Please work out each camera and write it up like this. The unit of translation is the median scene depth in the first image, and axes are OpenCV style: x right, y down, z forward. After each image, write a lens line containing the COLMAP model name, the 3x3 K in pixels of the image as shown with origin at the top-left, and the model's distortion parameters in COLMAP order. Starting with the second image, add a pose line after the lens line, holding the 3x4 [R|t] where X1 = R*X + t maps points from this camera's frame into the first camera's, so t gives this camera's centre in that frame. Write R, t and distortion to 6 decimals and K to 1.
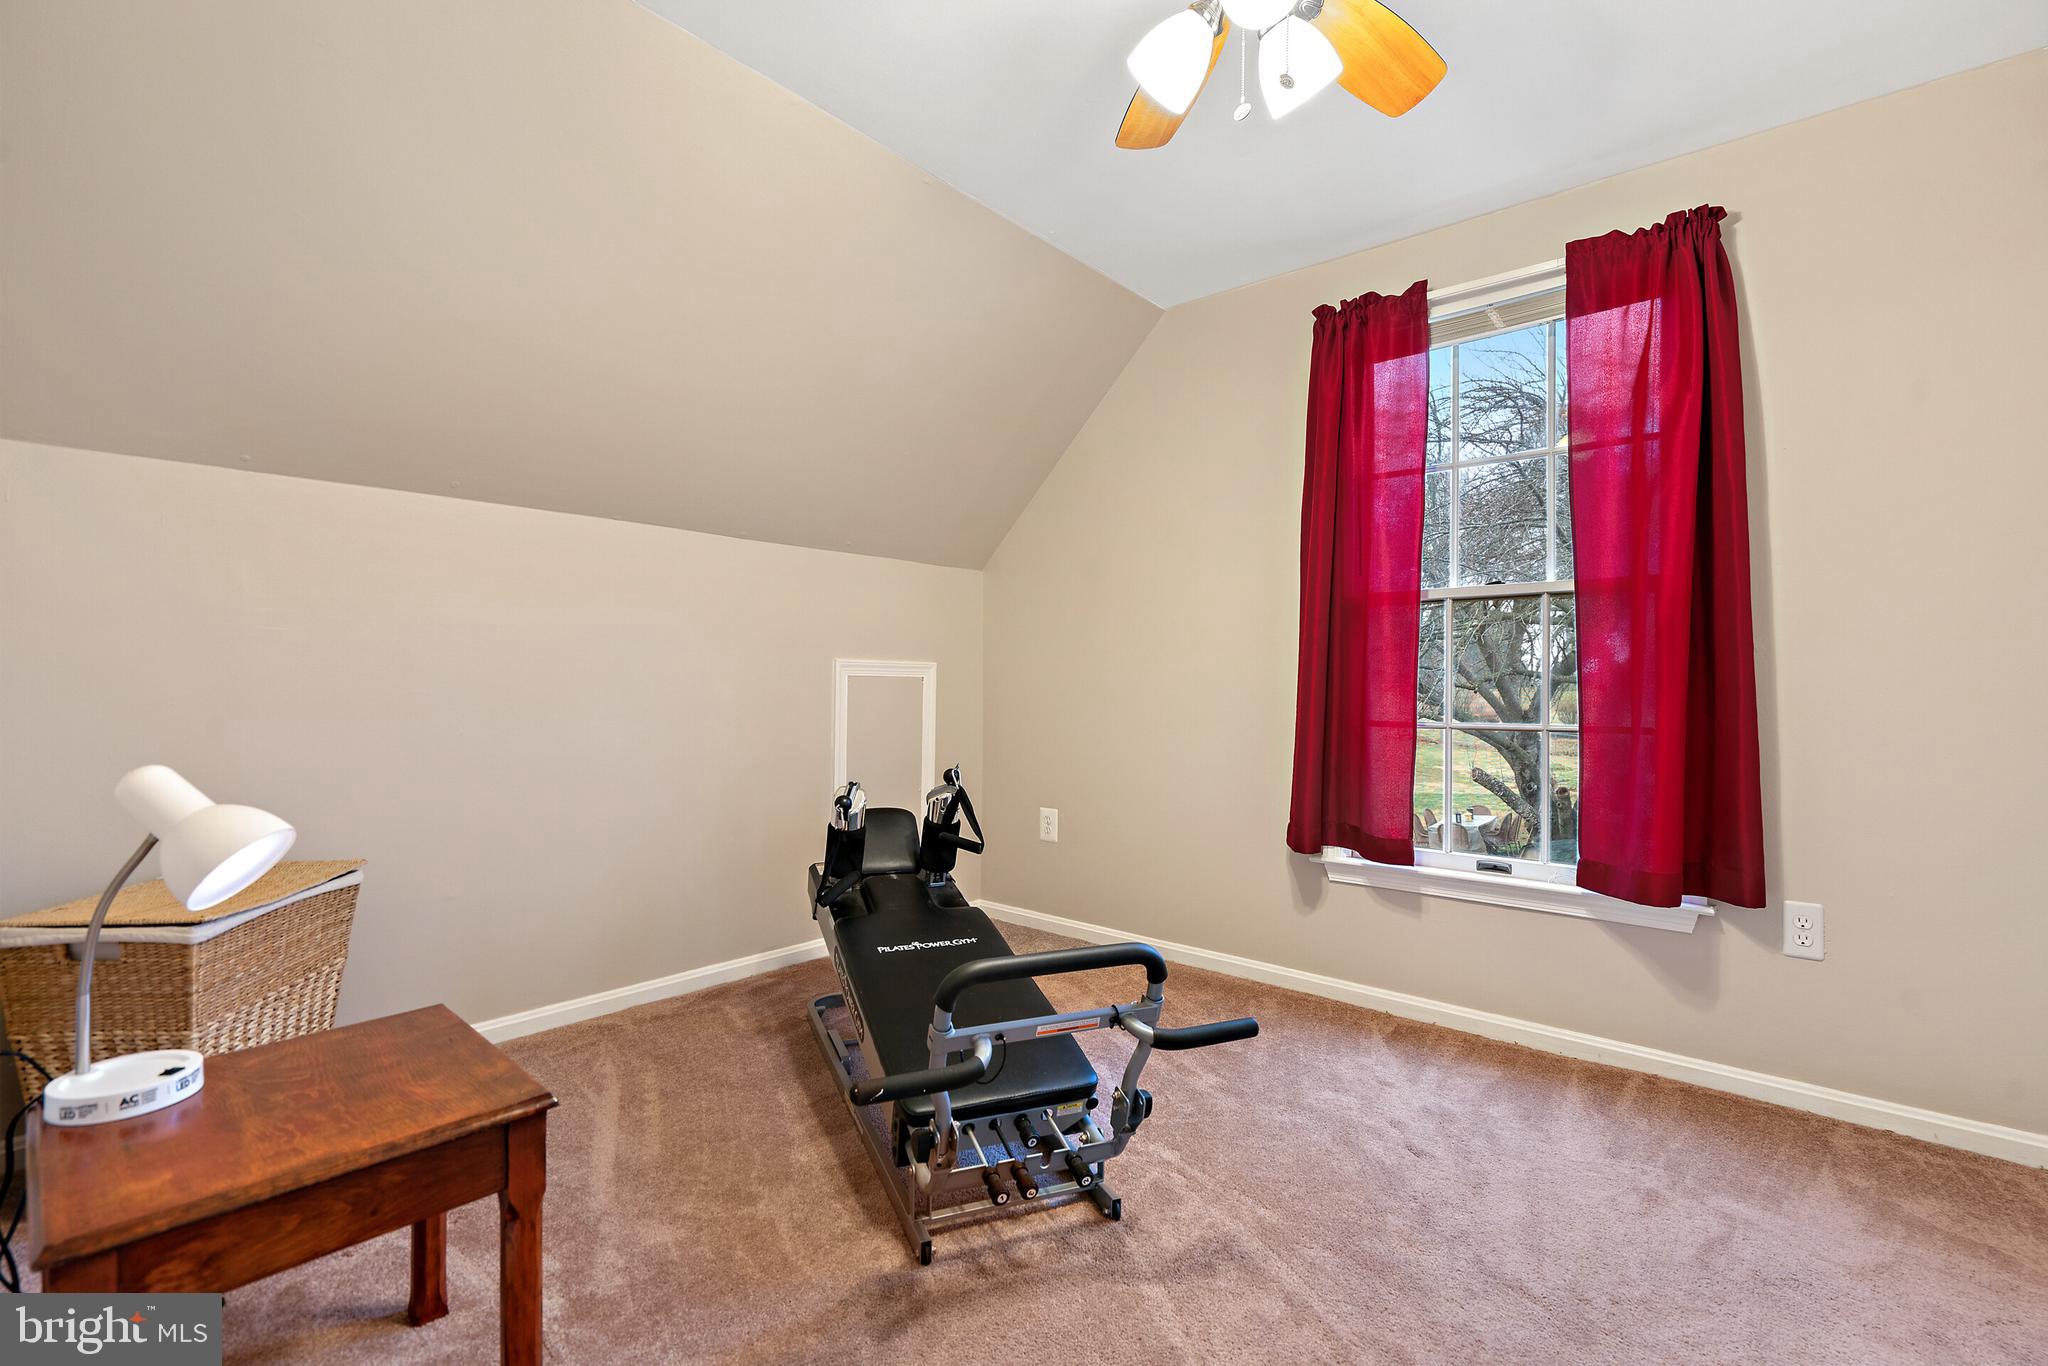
lens RADIAL K [[928.6, 0, 1020.5], [0, 928.6, 686.5], [0, 0, 1]] dist [-0.002943, 0.000914]
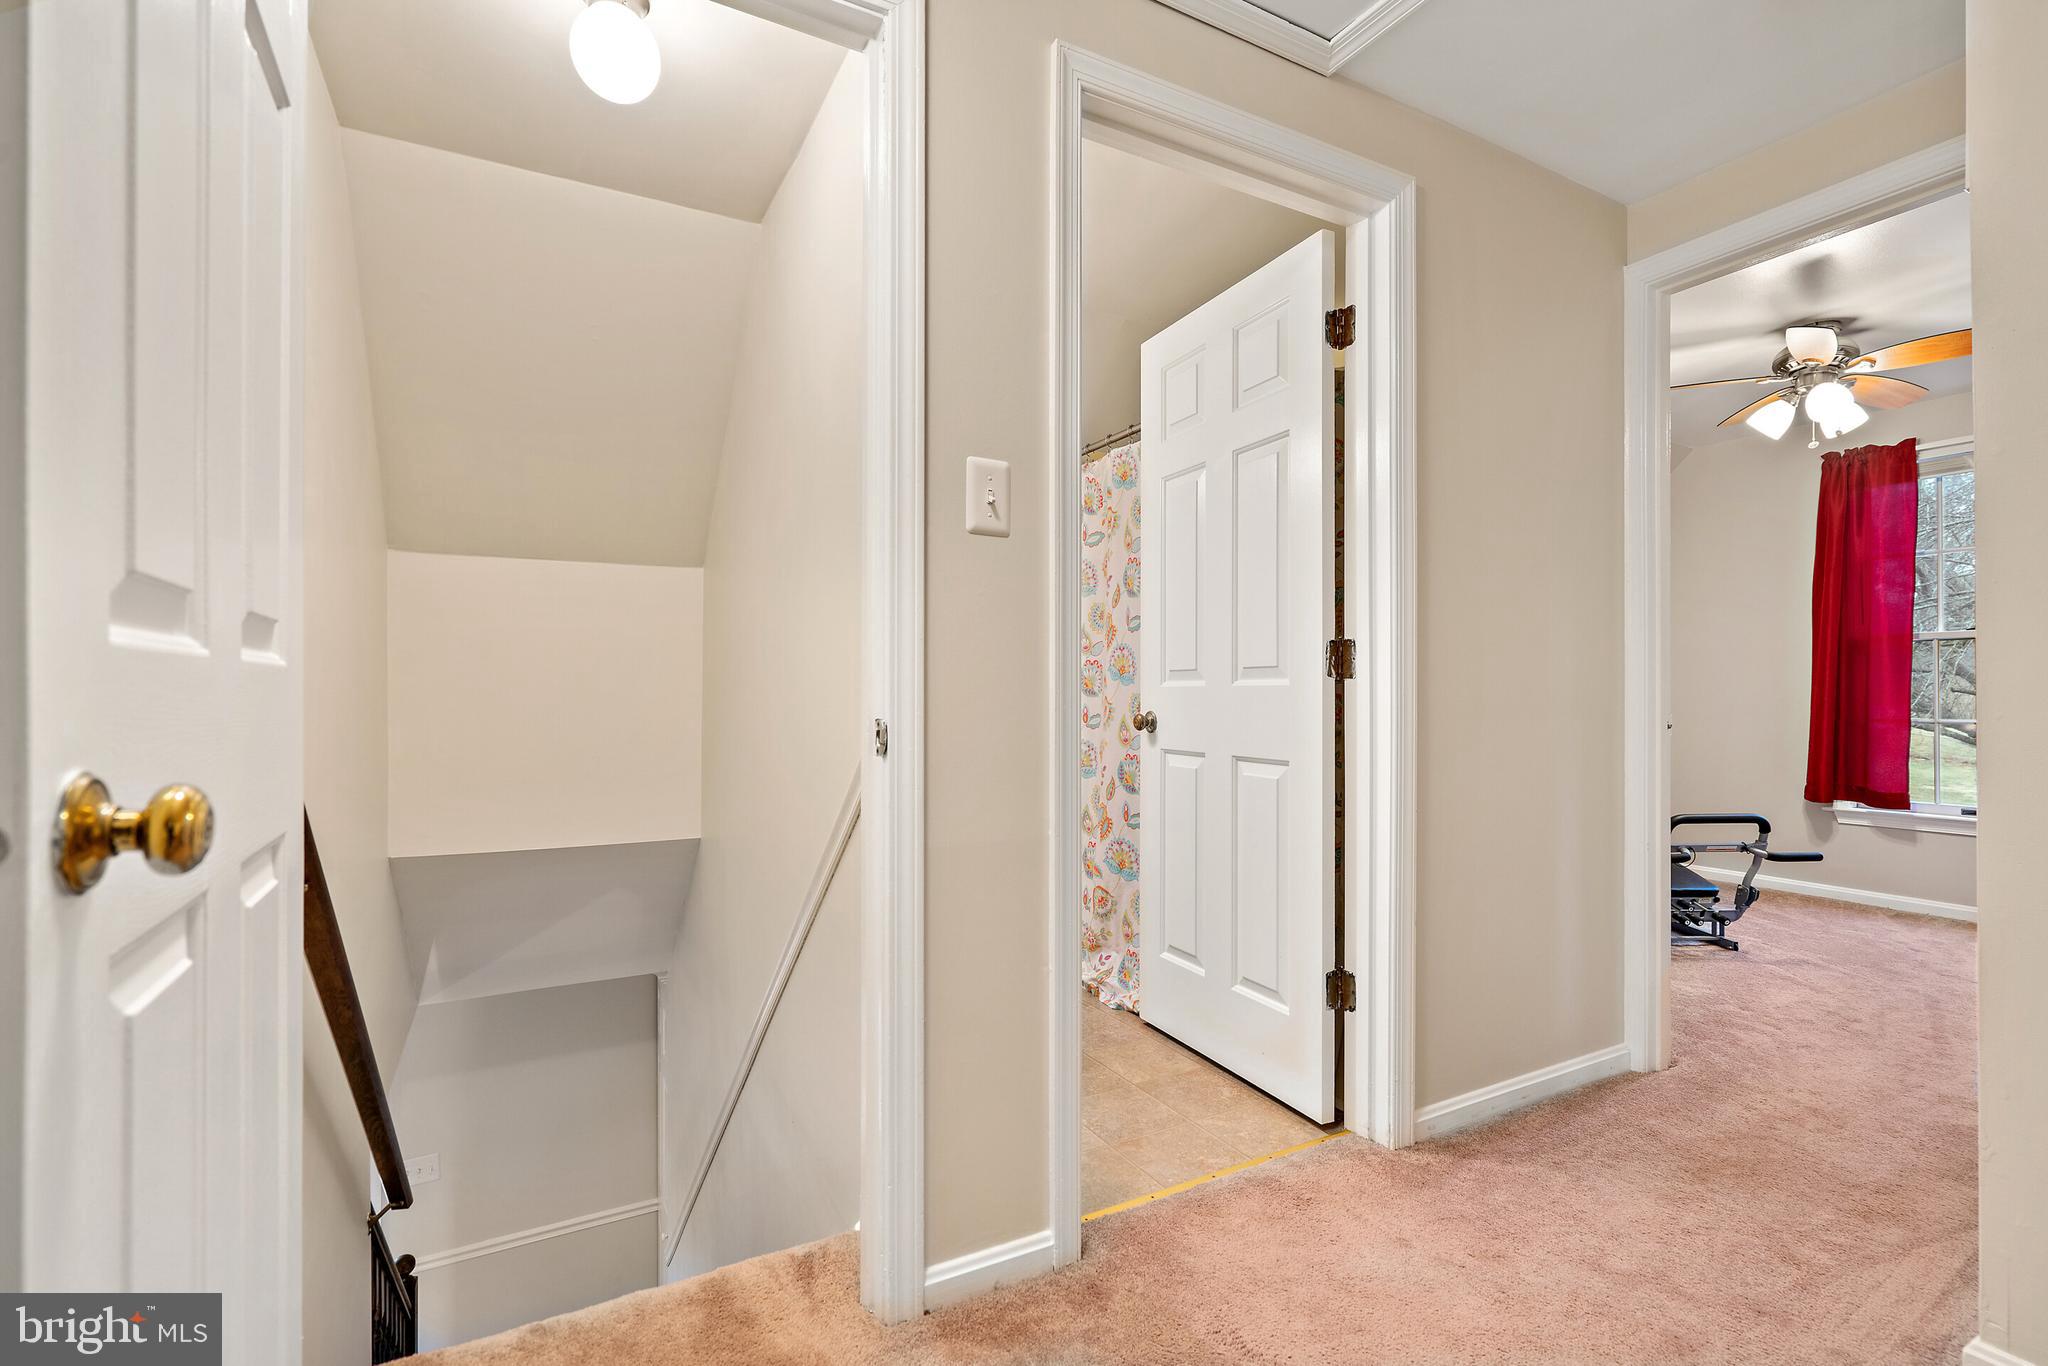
lens RADIAL K [[928.6, 0, 1020.5], [0, 928.6, 686.5], [0, 0, 1]] dist [-0.002943, 0.000914]
pose [[0.937913, -0.007192, -0.346797, -0.432255], [0.004011, 0.999943, -0.009888, -0.006889], [0.346848, 0.007883, 0.937888, -0.972138]]
